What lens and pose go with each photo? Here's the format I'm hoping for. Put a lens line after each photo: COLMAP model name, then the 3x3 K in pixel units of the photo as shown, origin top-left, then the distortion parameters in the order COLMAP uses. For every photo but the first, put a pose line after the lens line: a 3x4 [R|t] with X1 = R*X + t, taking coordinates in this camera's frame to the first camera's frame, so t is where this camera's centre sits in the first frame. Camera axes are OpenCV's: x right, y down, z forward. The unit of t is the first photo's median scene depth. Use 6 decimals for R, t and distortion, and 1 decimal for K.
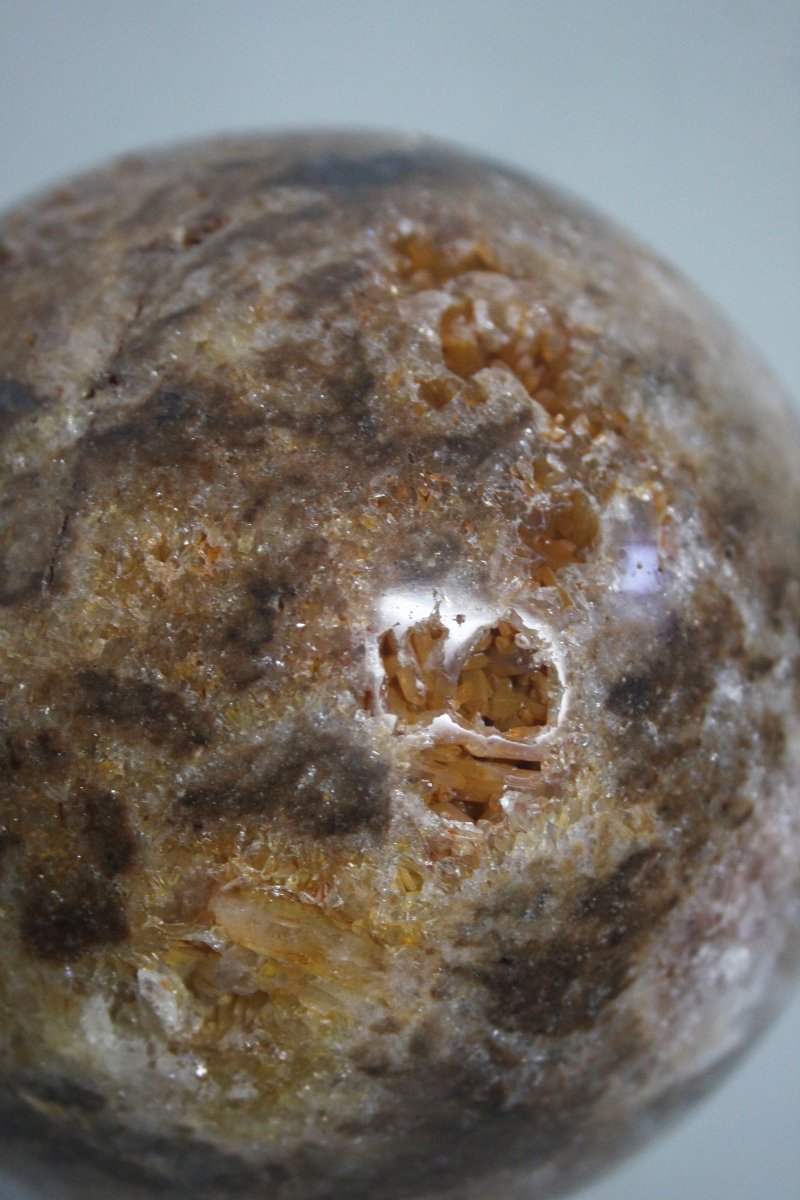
lens RADIAL K [[1922.3, 0, 401.5], [0, 1922.3, 599.6], [0, 0, 1]] dist [0.028302, 0.000000]
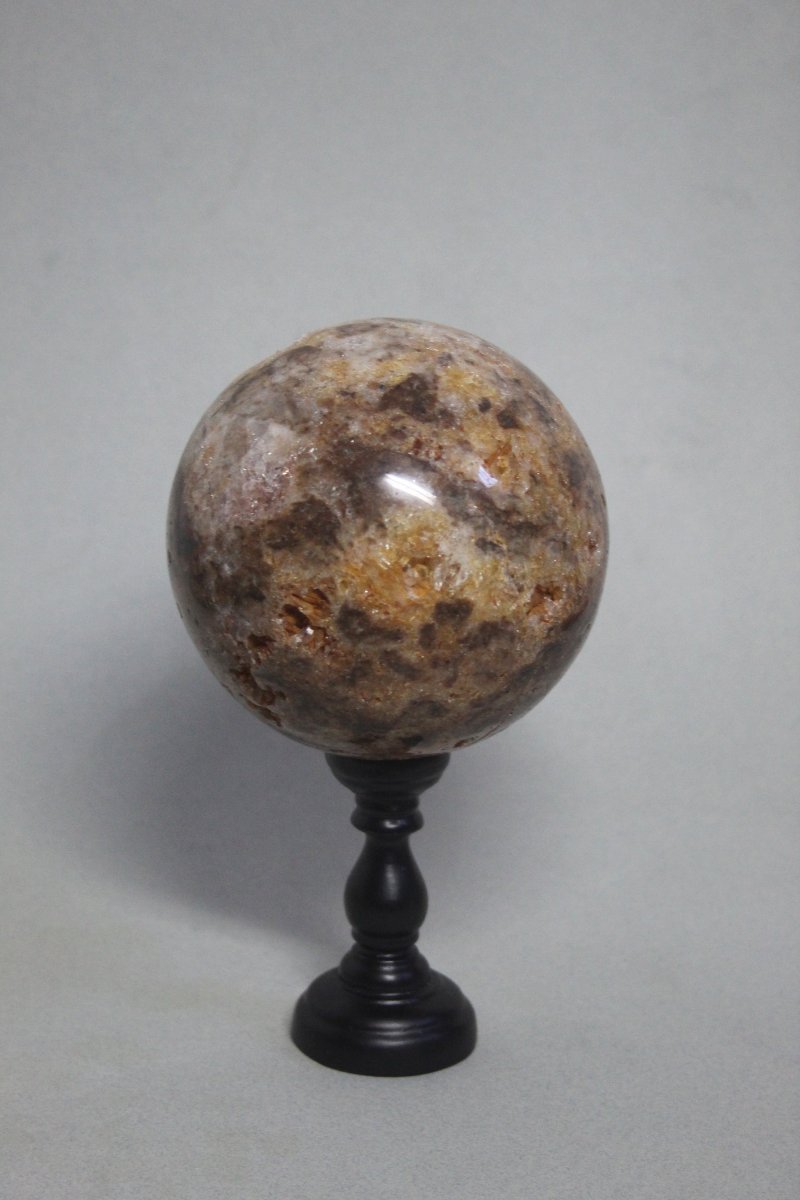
lens RADIAL K [[2480.2, 0, 399.3], [0, 2480.2, 605.0], [0, 0, 1]] dist [0.054937, 0.000000]
pose [[-0.918985, -0.380877, -0.101981, 0.306782], [0.380913, -0.790782, -0.479133, 2.000749], [0.101846, -0.479162, 0.871798, -2.394888]]
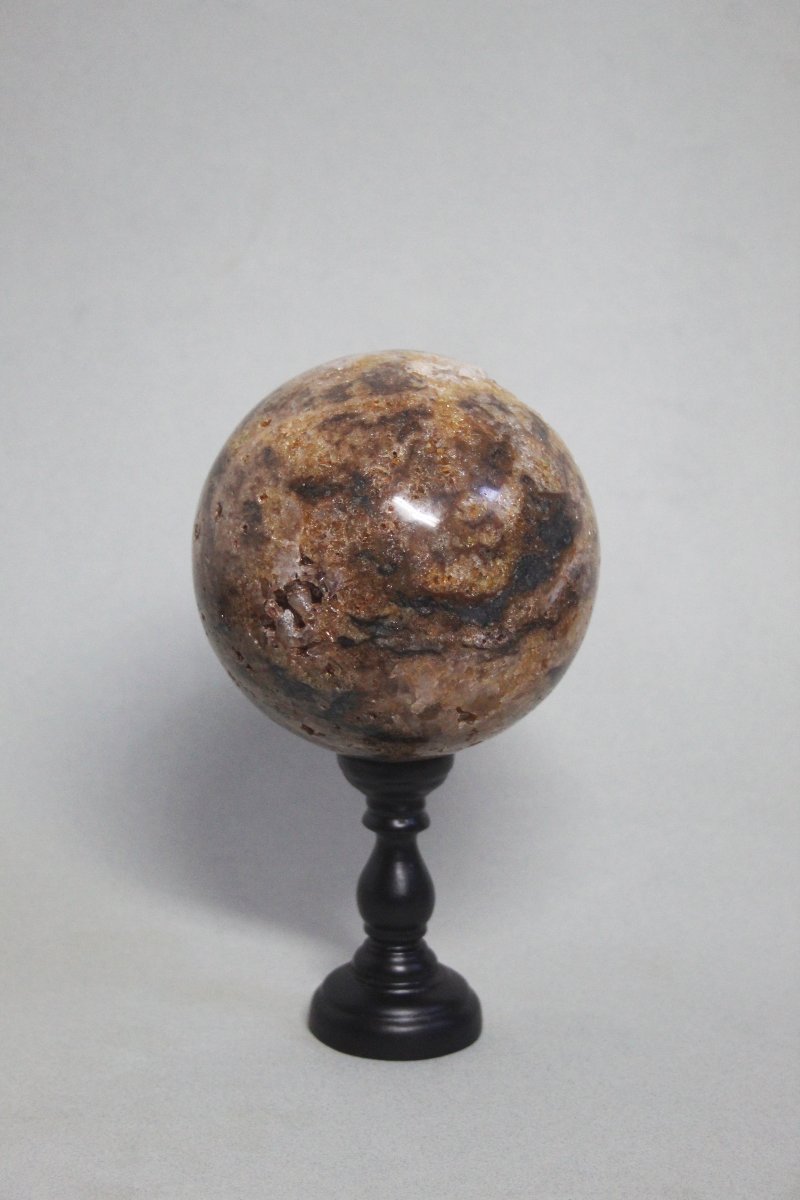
lens RADIAL K [[2480.2, 0, 399.5], [0, 2480.2, 601.5], [0, 0, 1]] dist [0.054937, 0.000000]
pose [[-0.923074, -0.376290, -0.079631, 0.259063], [0.369149, -0.808605, -0.458134, 2.080443], [0.108001, -0.452287, 0.885309, -2.724987]]
